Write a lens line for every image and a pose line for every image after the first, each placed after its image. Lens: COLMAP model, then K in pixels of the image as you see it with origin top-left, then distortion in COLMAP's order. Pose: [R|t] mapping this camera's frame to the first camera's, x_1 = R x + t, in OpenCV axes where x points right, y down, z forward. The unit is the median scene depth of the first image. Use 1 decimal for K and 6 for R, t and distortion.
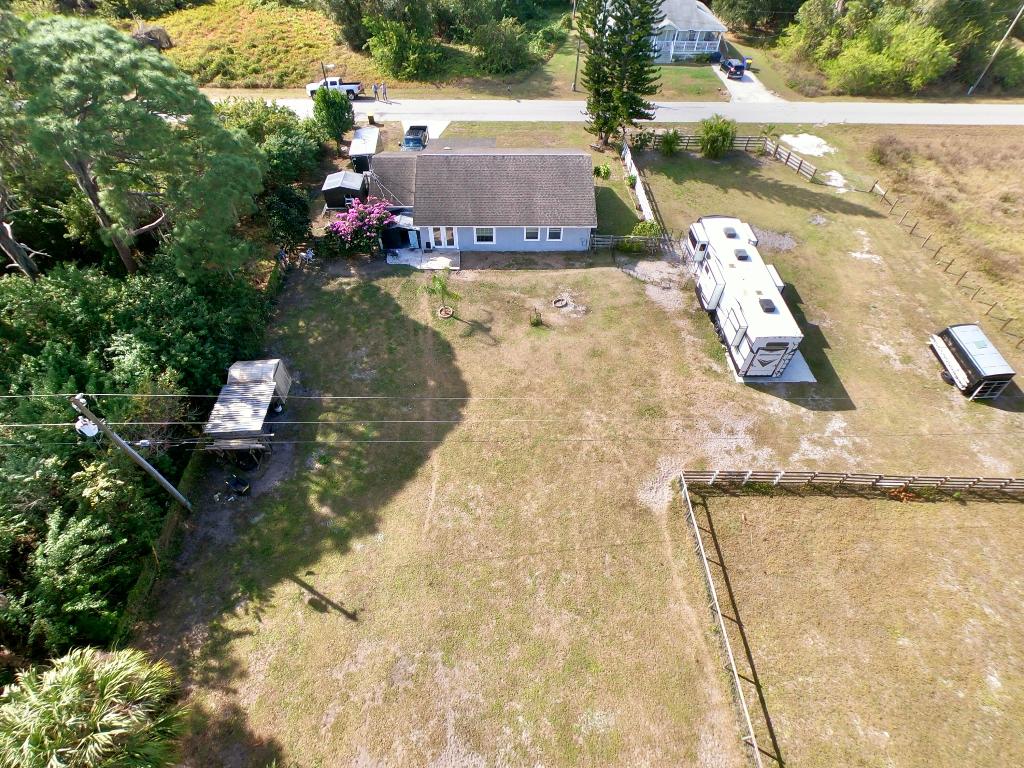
lens RADIAL K [[517.4, 0, 509.3], [0, 517.4, 385.0], [0, 0, 1]] dist [-0.002064, -0.000039]
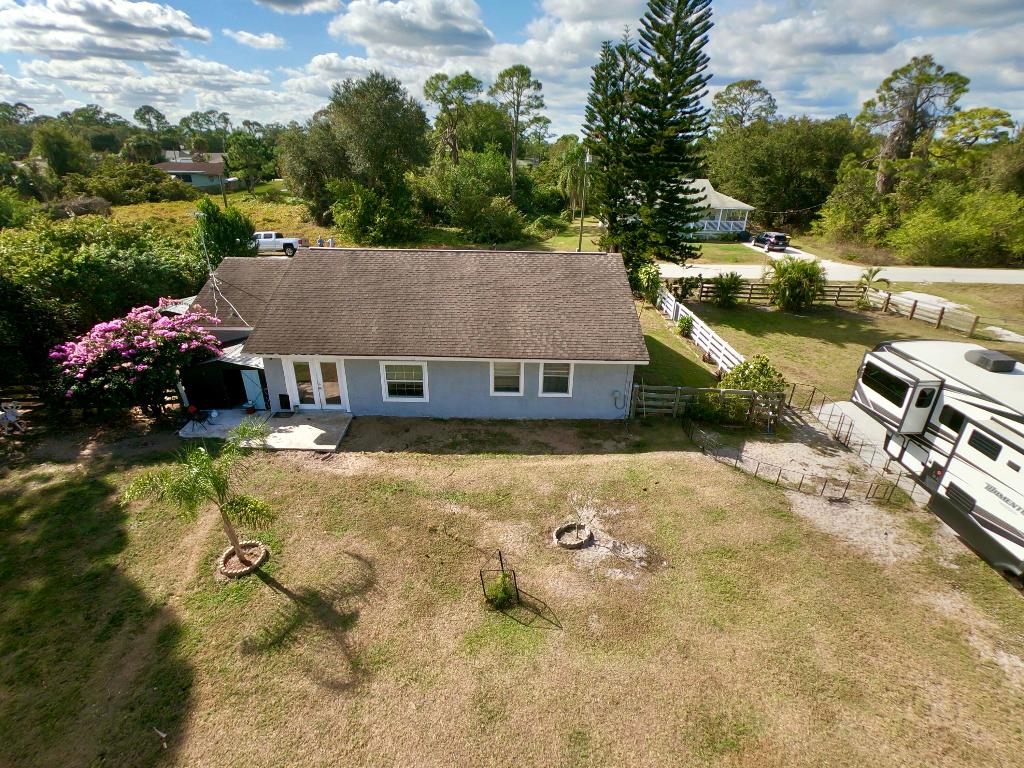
lens RADIAL K [[517.4, 0, 511.4], [0, 517.4, 385.2], [0, 0, 1]] dist [-0.002064, -0.000039]
pose [[0.999866, 0.012338, -0.010767, 0.055208], [-0.015697, 0.909441, -0.415536, -0.099140], [0.004665, 0.415649, 0.909513, 0.602342]]
